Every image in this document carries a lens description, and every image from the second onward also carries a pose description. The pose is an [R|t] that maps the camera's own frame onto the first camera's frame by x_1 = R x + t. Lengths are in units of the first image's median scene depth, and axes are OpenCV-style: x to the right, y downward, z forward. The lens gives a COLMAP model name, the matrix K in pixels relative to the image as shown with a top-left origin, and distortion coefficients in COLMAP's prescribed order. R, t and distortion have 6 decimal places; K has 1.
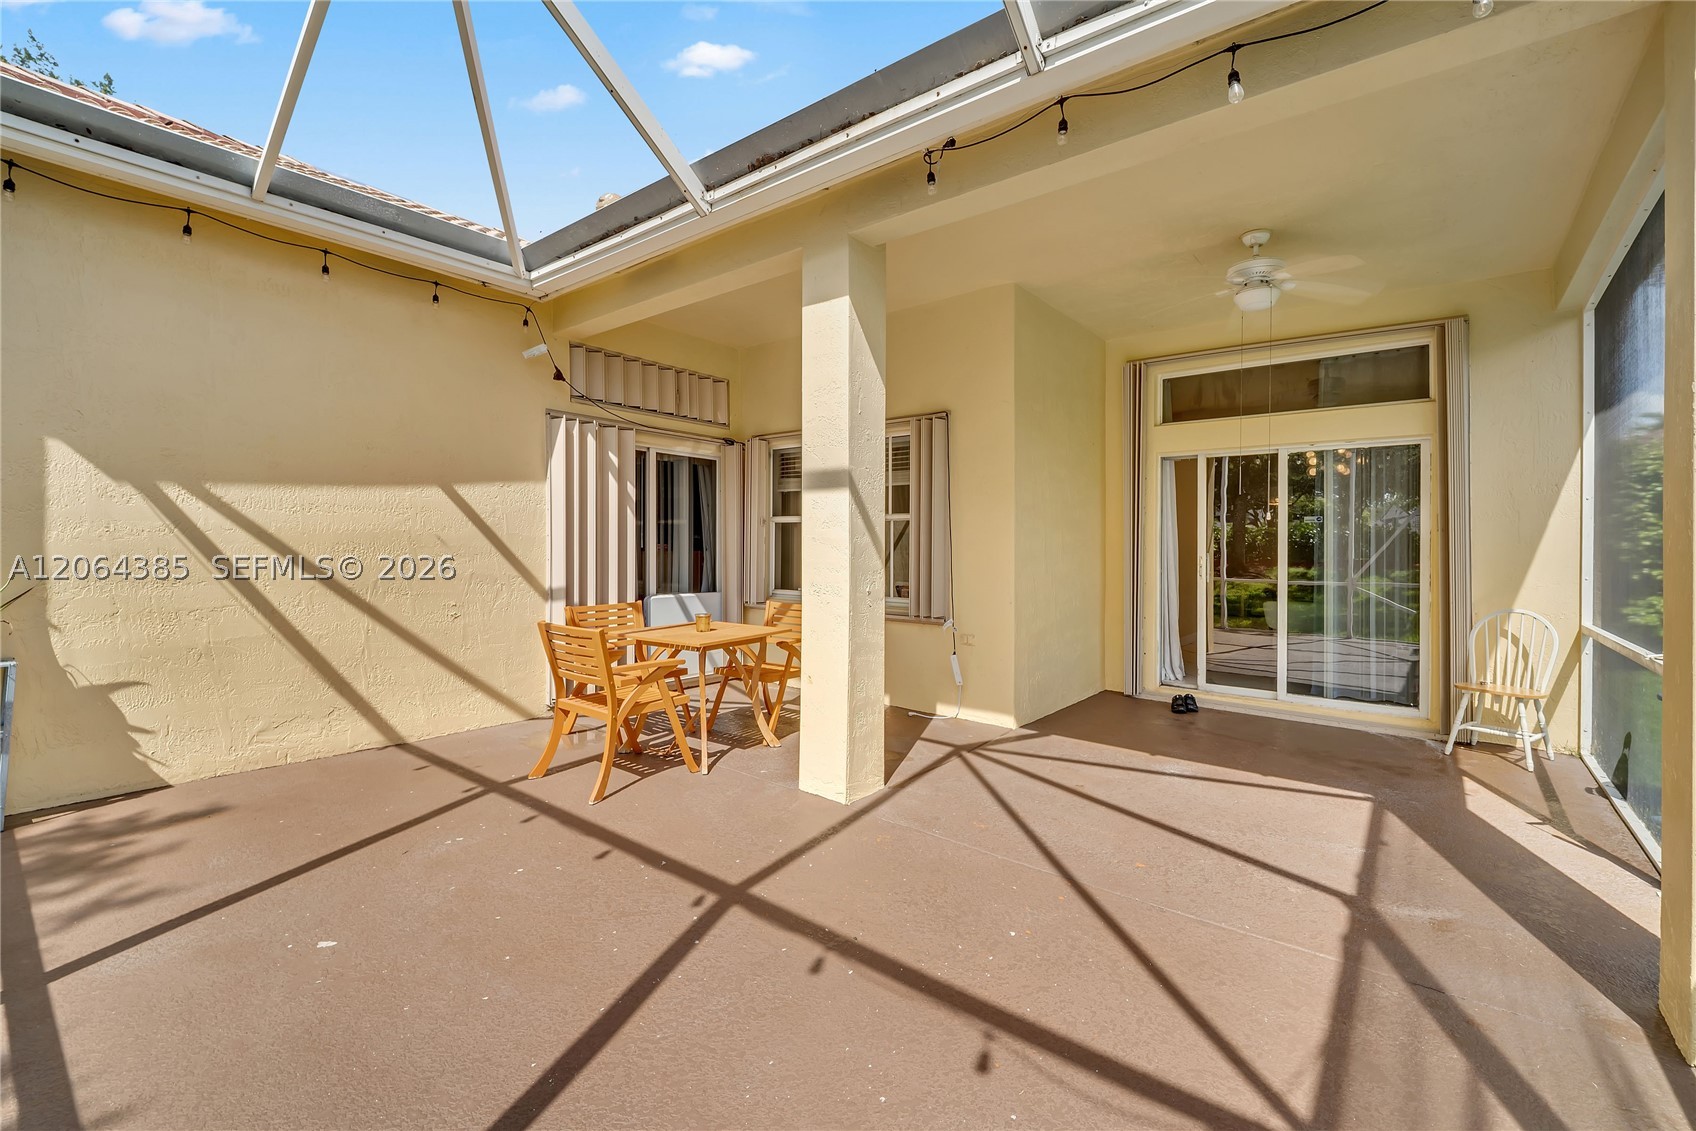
lens RADIAL K [[728.2, 0, 848.8], [0, 728.2, 533.9], [0, 0, 1]] dist [-0.000007, -0.000033]
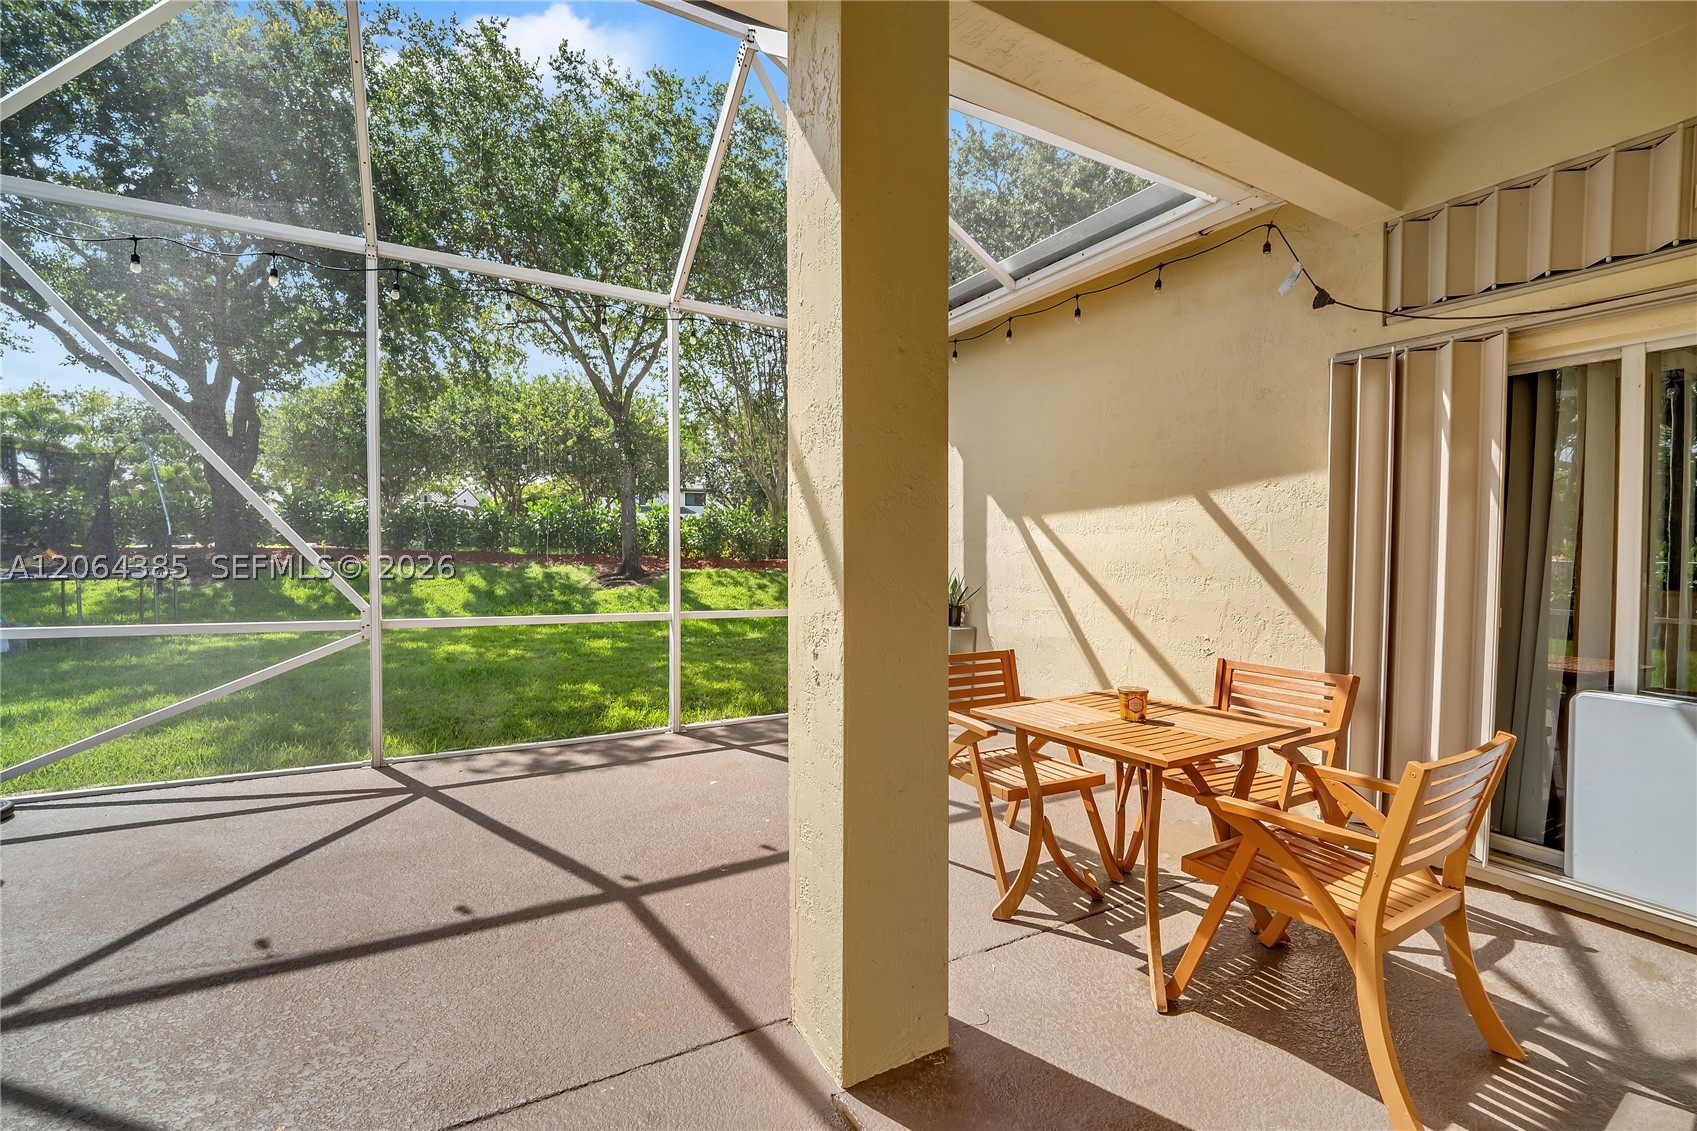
lens RADIAL K [[716.1, 0, 848.0], [0, 716.1, 586.4], [0, 0, 1]] dist [-0.019386, -0.000243]
pose [[-0.373317, 0.030544, -0.927201, 0.475928], [-0.003472, 0.999405, 0.034321, 0.016803], [0.927697, 0.016031, -0.372989, 1.228358]]
